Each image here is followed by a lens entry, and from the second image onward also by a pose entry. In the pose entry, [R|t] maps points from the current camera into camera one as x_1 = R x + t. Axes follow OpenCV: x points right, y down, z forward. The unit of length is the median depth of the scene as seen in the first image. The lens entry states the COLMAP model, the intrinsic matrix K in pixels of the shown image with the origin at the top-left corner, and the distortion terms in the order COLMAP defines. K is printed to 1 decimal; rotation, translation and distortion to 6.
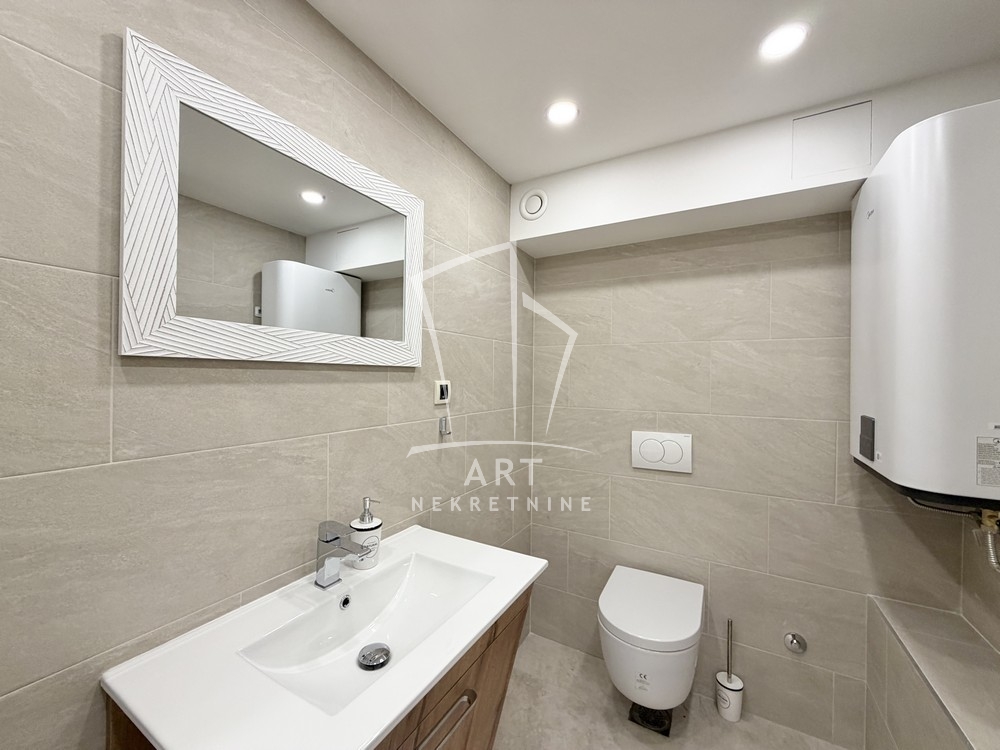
lens RADIAL K [[397.6, 0, 501.0], [0, 397.6, 374.7], [0, 0, 1]] dist [-0.001995, 0.000963]
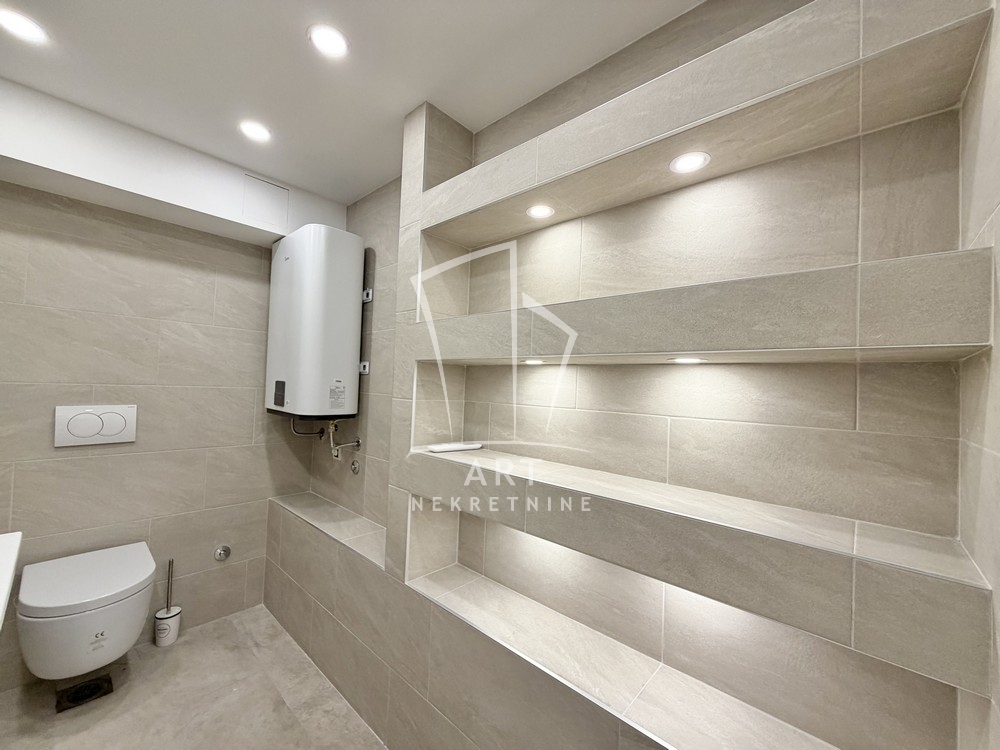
lens RADIAL K [[397.6, 0, 496.2], [0, 397.6, 378.4], [0, 0, 1]] dist [-0.001995, 0.000963]
pose [[0.214088, 0.017135, 0.976664, -0.379344], [-0.033628, 0.999383, -0.010162, 0.063520], [-0.976235, -0.030667, 0.214532, -0.173456]]
